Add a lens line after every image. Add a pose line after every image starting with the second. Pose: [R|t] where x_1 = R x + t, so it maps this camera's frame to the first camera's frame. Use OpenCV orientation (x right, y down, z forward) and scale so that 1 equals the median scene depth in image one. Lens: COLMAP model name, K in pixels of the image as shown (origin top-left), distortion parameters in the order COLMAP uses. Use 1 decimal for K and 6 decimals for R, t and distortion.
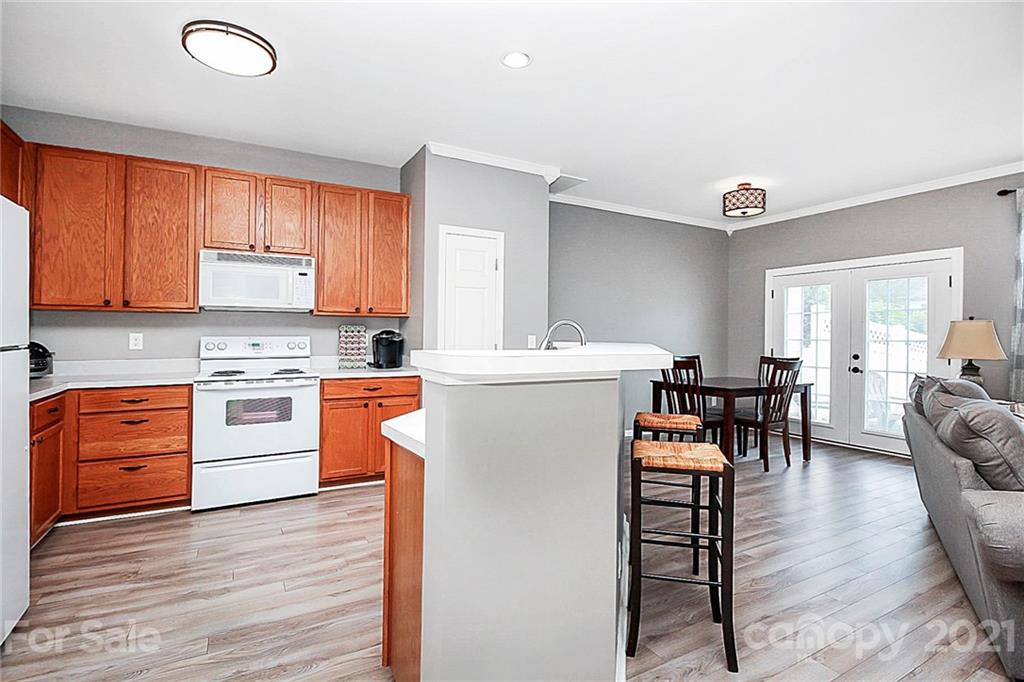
lens RADIAL K [[500.3, 0, 514.8], [0, 500.3, 313.0], [0, 0, 1]] dist [-0.000480, -0.000509]
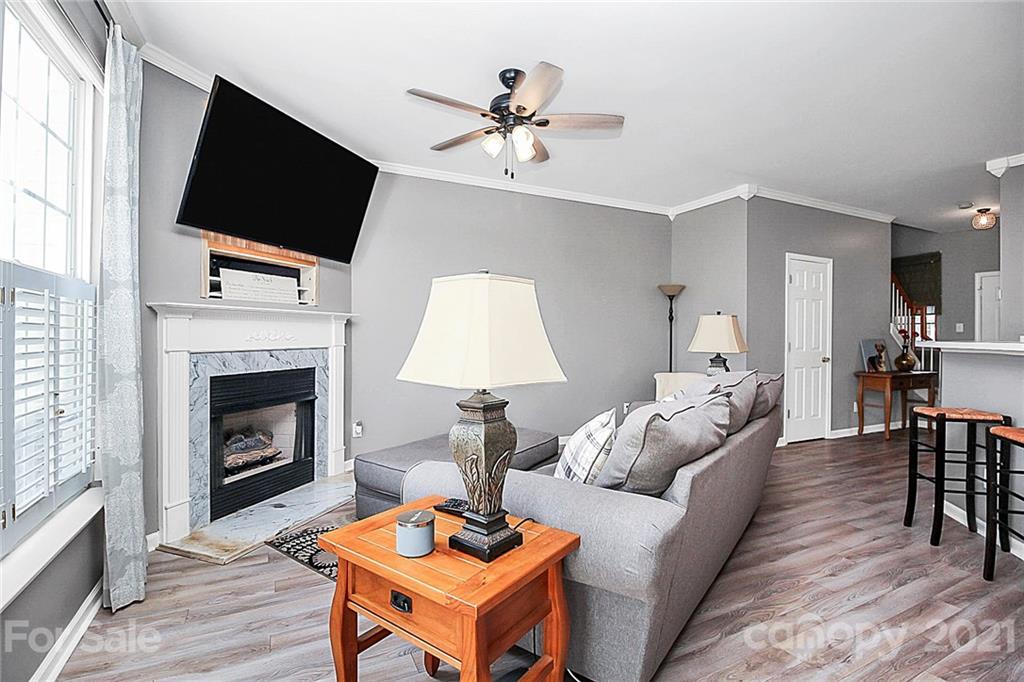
lens RADIAL K [[486.7, 0, 512.0], [0, 486.7, 341.0], [0, 0, 1]] dist [-0.005946, -0.000148]
pose [[-0.997993, -0.012638, 0.062053, 0.829201], [-0.014685, 0.999359, -0.032635, 0.074107], [-0.061601, -0.033481, -0.997539, 1.347429]]
